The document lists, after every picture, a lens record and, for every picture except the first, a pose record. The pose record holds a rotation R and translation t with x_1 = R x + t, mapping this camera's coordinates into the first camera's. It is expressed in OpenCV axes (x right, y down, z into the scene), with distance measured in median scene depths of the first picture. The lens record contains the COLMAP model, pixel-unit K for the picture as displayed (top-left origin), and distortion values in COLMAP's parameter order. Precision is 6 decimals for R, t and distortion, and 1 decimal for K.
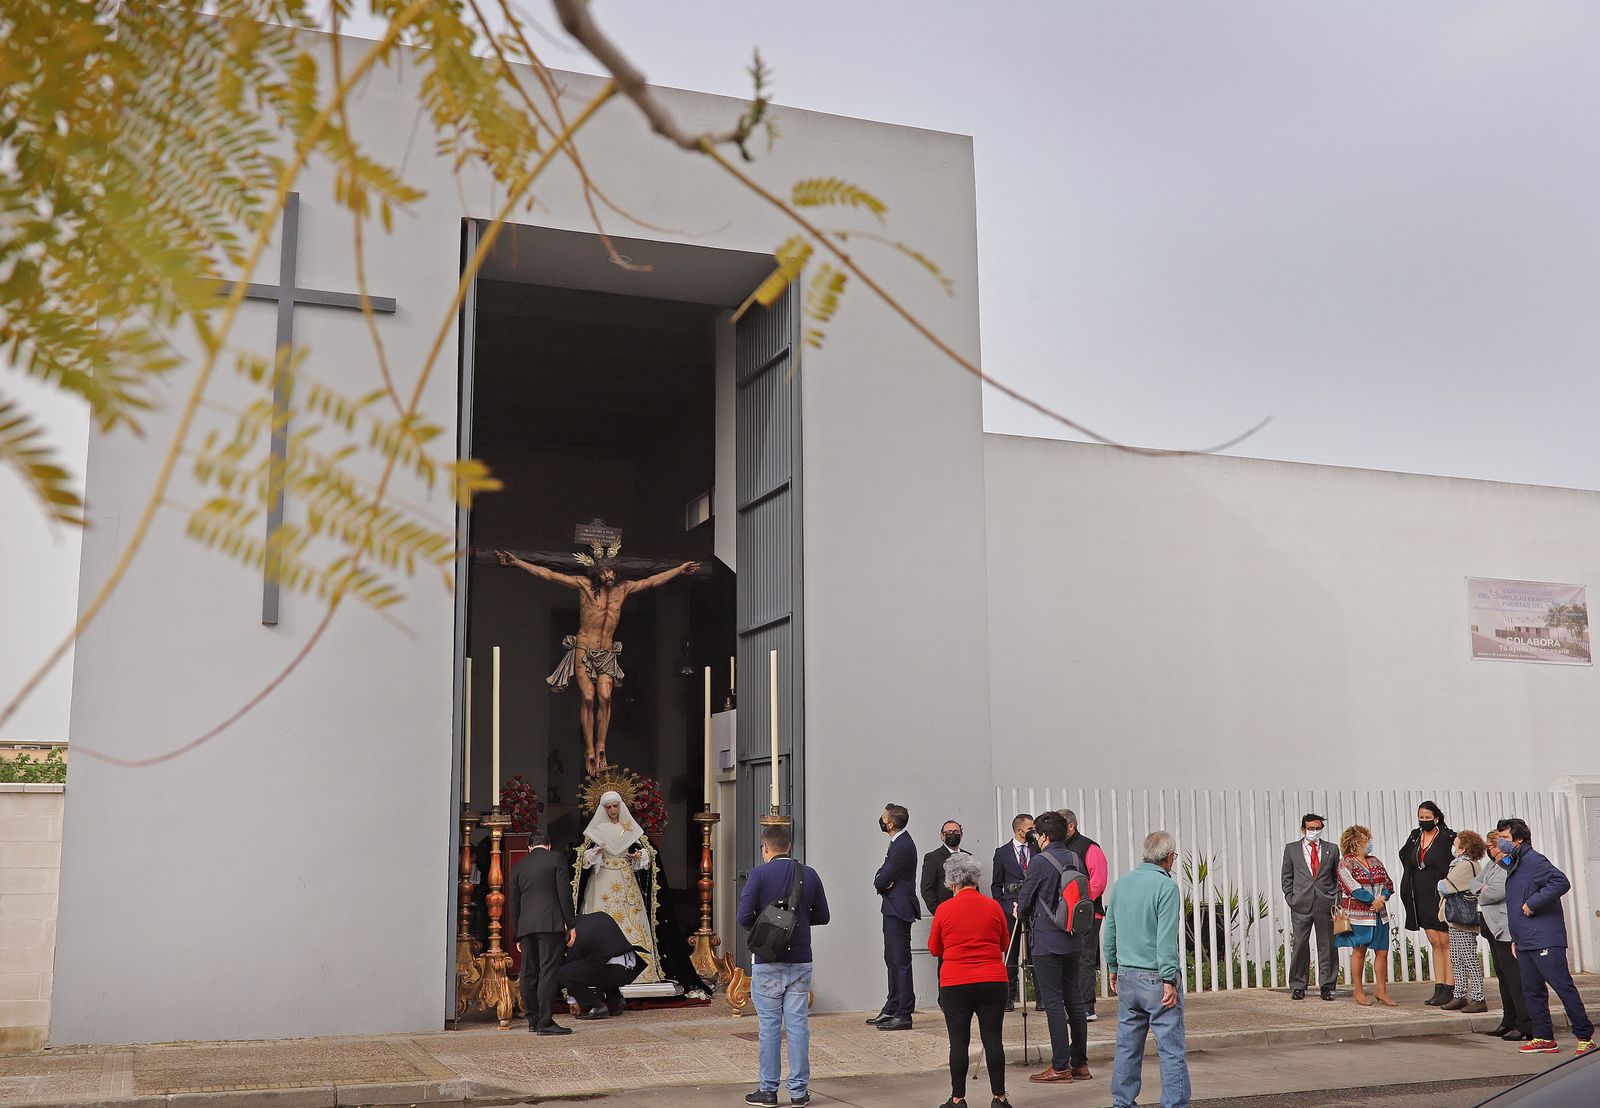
lens RADIAL K [[1690.9, 0, 797.2], [0, 1690.9, 560.1], [0, 0, 1]] dist [-0.093895, 0.000000]
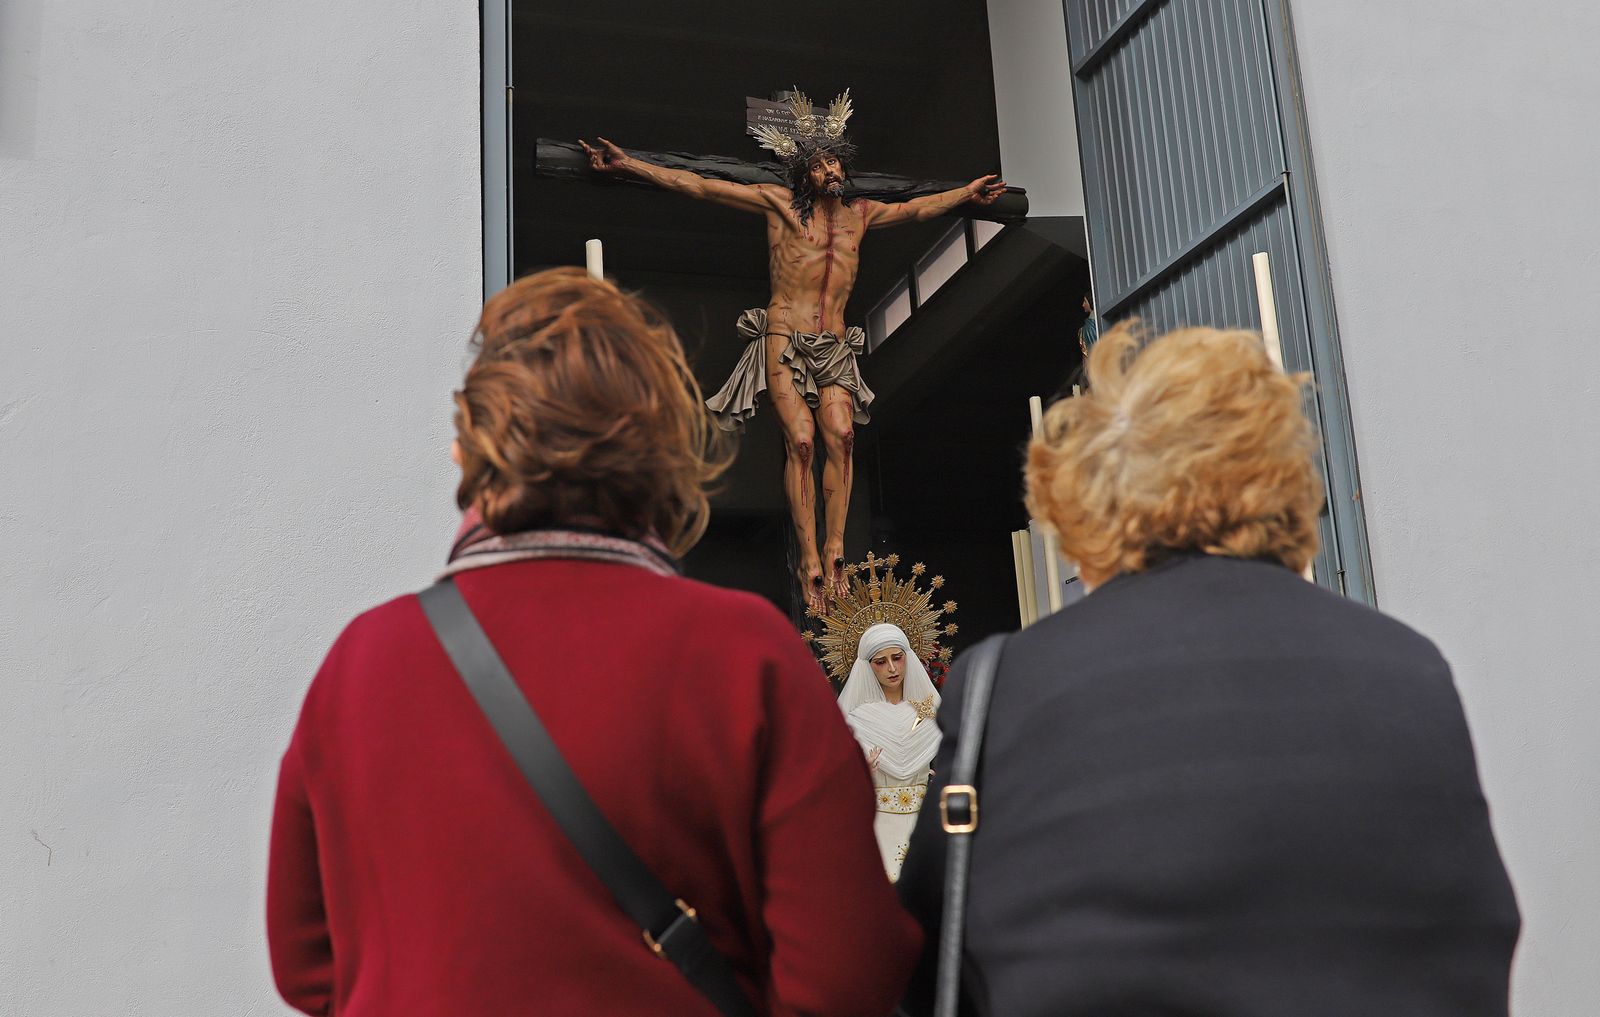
lens RADIAL K [[1621.0, 0, 798.3], [0, 1621.0, 503.3], [0, 0, 1]] dist [-0.035033, 0.000000]
pose [[0.997486, -0.058597, -0.039856, -0.108302], [0.055378, 0.995448, -0.077569, 0.131181], [0.044220, 0.075167, 0.996190, 0.573232]]
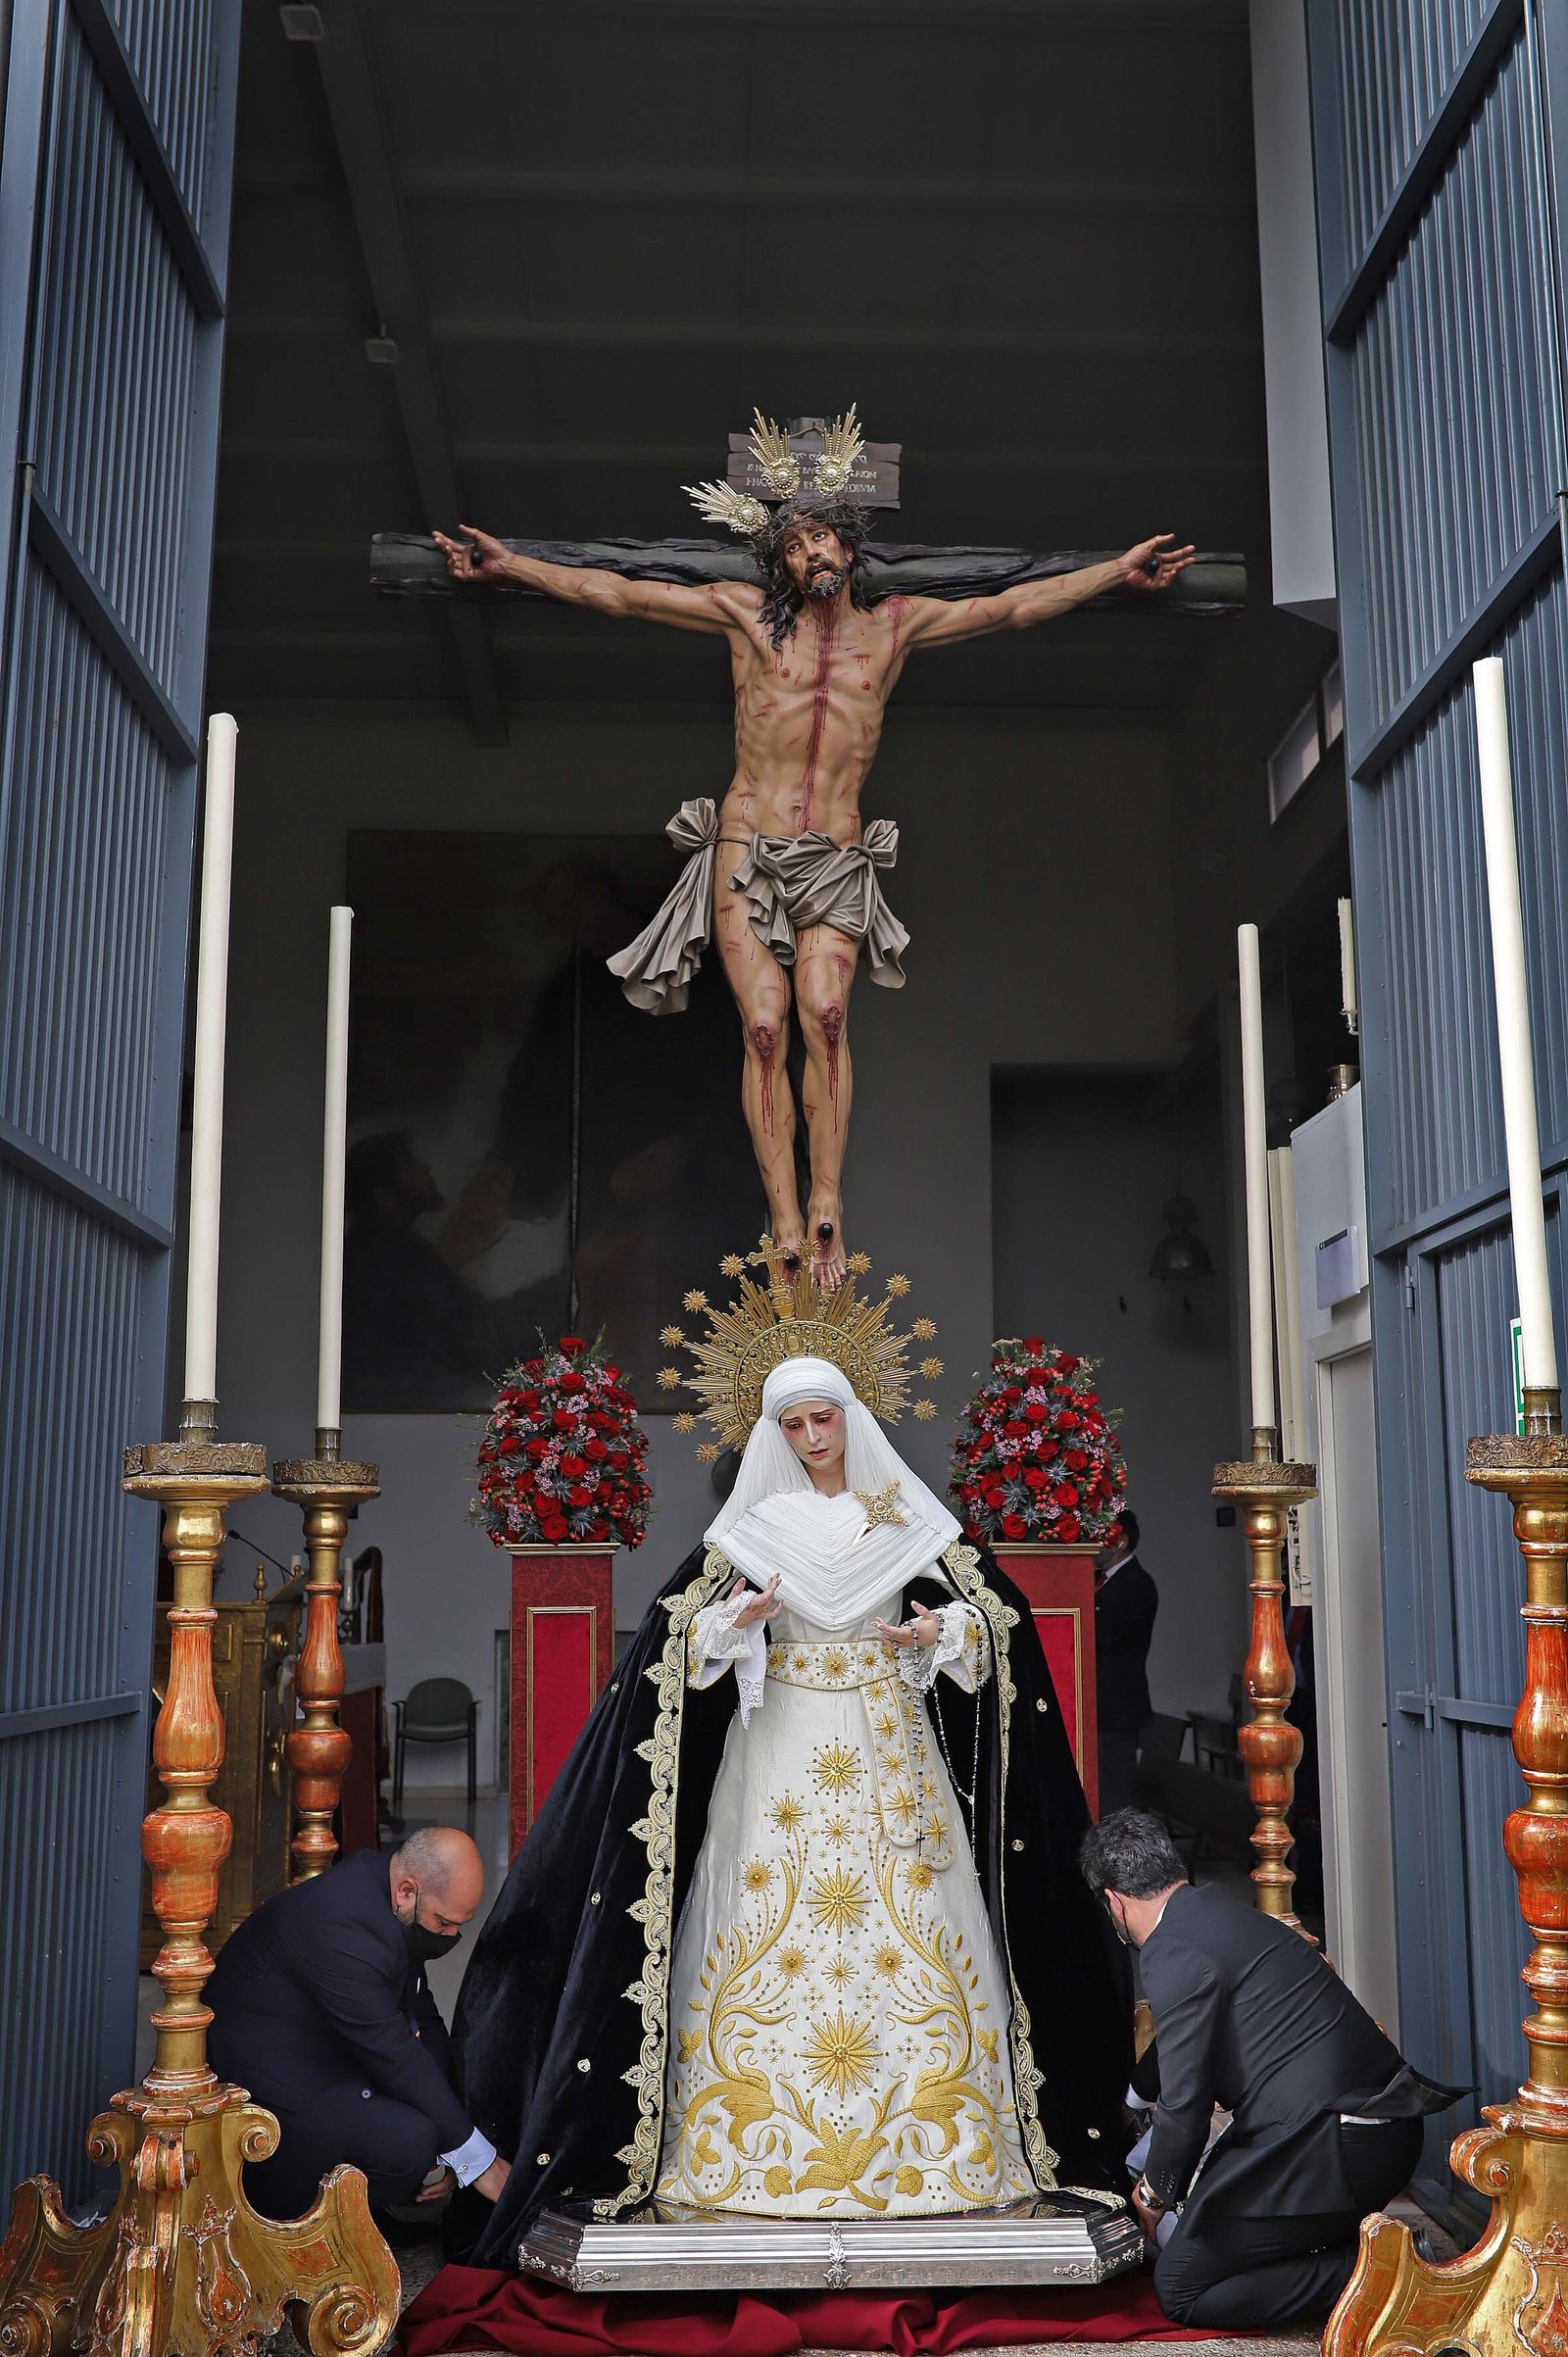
lens RADIAL K [[2267.9, 0, 775.1], [0, 2267.9, 1178.6], [0, 0, 1]] dist [-0.039110, 0.000000]
pose [[0.944841, -0.054324, -0.322992, -0.010047], [0.049106, 0.998498, -0.024289, 0.114325], [0.323826, 0.007089, 0.946090, 0.666464]]
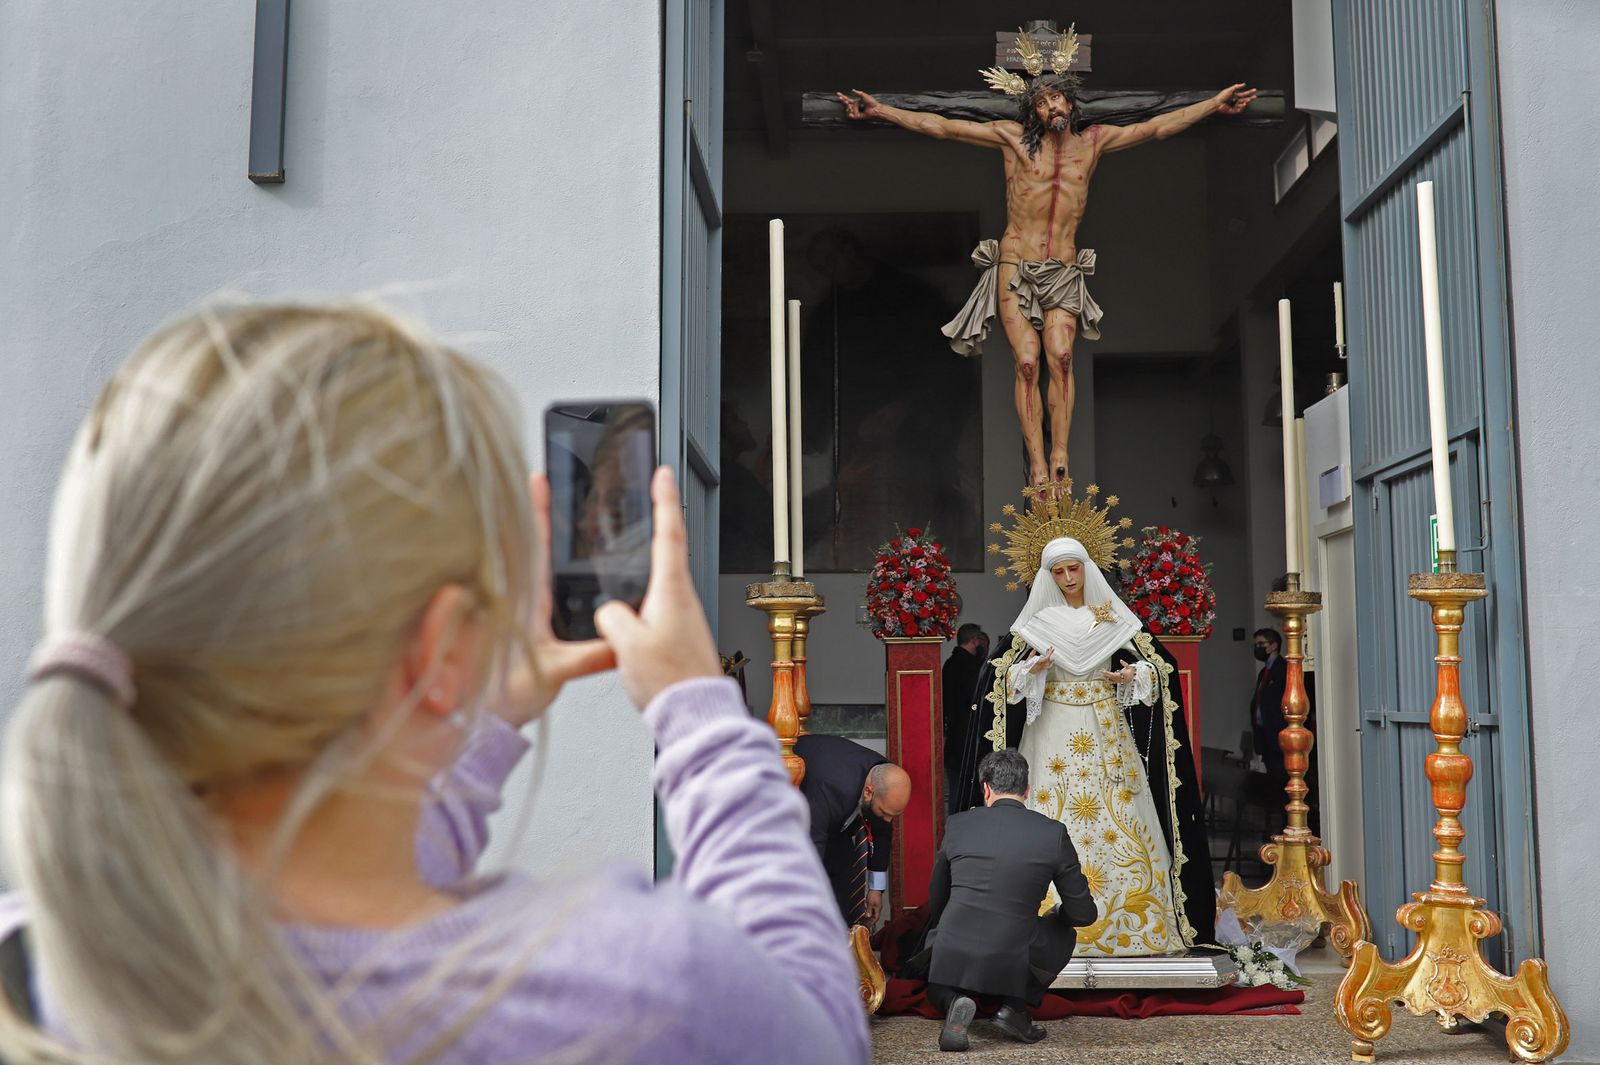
lens RADIAL K [[1539.6, 0, 800.7], [0, 1539.6, 538.2], [0, 0, 1]] dist [-0.039110, 0.000000]
pose [[0.919573, -0.036959, -0.391176, -0.010858], [0.061727, 0.996793, 0.050929, 0.106271], [0.388040, -0.070979, 0.918905, 0.556616]]
